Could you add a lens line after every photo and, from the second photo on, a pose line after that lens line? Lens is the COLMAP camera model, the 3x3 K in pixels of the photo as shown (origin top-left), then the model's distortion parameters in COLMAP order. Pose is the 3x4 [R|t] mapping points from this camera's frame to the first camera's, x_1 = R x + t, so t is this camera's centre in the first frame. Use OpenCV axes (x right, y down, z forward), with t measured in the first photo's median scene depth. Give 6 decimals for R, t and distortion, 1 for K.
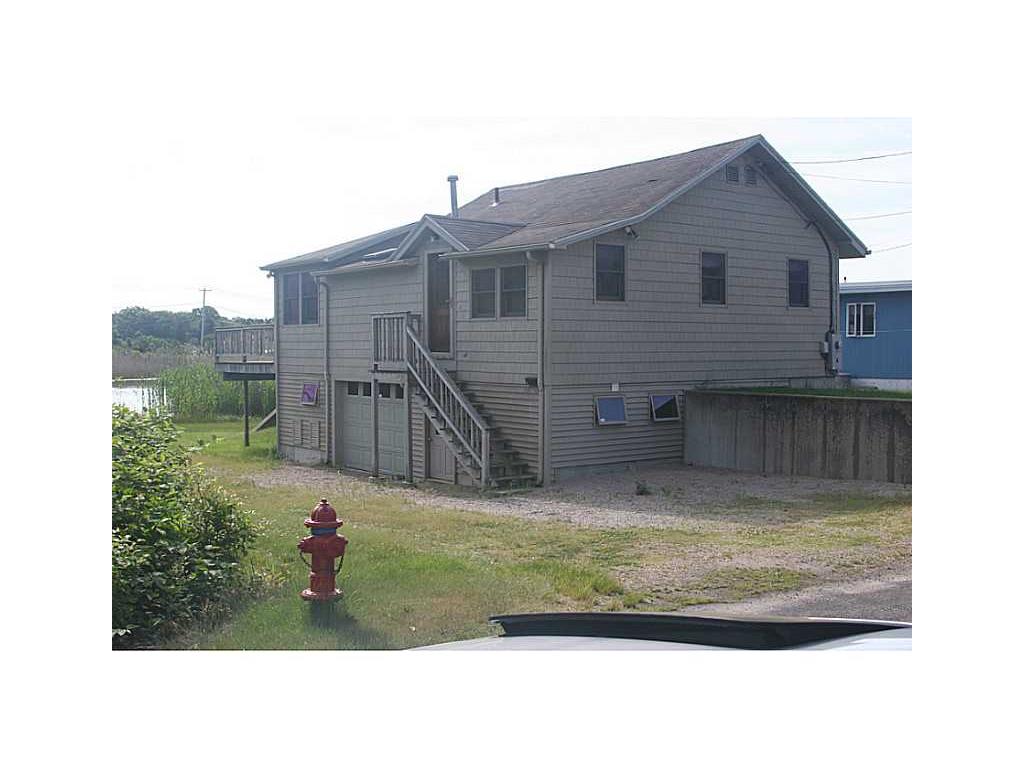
lens RADIAL K [[1053.4, 0, 512.0], [0, 1053.4, 384.0], [0, 0, 1]] dist [-0.100791, 0.001091]
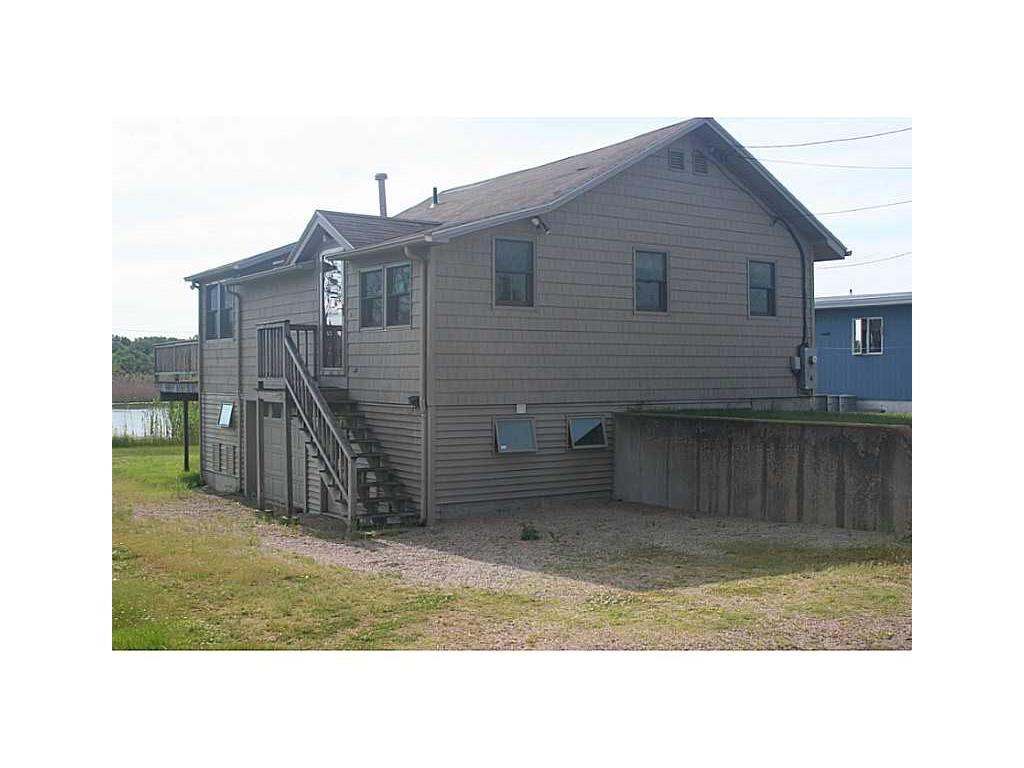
lens RADIAL K [[1012.5, 0, 512.0], [0, 1012.5, 384.0], [0, 0, 1]] dist [-0.107935, -0.007751]
pose [[0.997571, 0.001491, -0.069641, 0.135840], [-0.003147, 0.999715, -0.023676, 0.002576], [0.069586, 0.023838, 0.997291, 0.174789]]
